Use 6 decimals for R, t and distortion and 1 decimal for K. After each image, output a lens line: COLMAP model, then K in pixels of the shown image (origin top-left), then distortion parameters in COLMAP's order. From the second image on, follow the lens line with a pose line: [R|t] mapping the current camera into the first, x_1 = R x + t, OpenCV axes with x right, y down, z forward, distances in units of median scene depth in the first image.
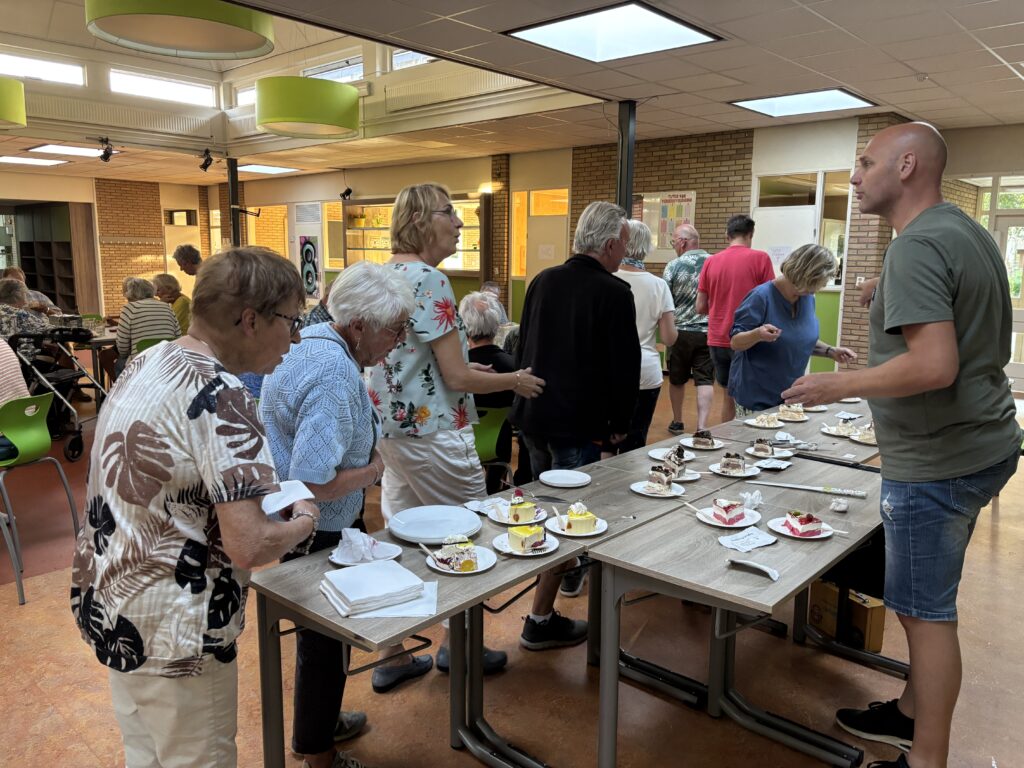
lens RADIAL K [[778.5, 0, 516.0], [0, 778.5, 379.8], [0, 0, 1]] dist [0.032526, -0.031570]
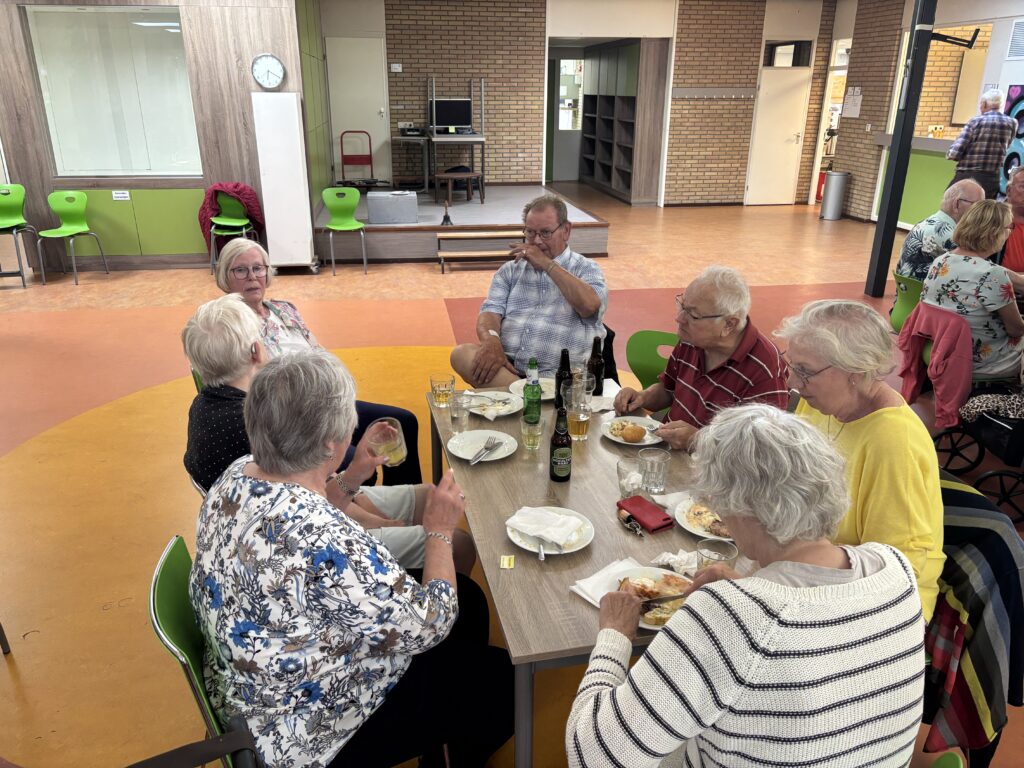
lens RADIAL K [[778.5, 0, 512.6], [0, 778.5, 386.1], [0, 0, 1]] dist [0.032526, -0.031570]
pose [[0.787382, 0.212387, -0.578724, -0.196432], [-0.095192, 0.969406, 0.226251, -0.074151], [0.609071, -0.123056, 0.783511, 0.355890]]
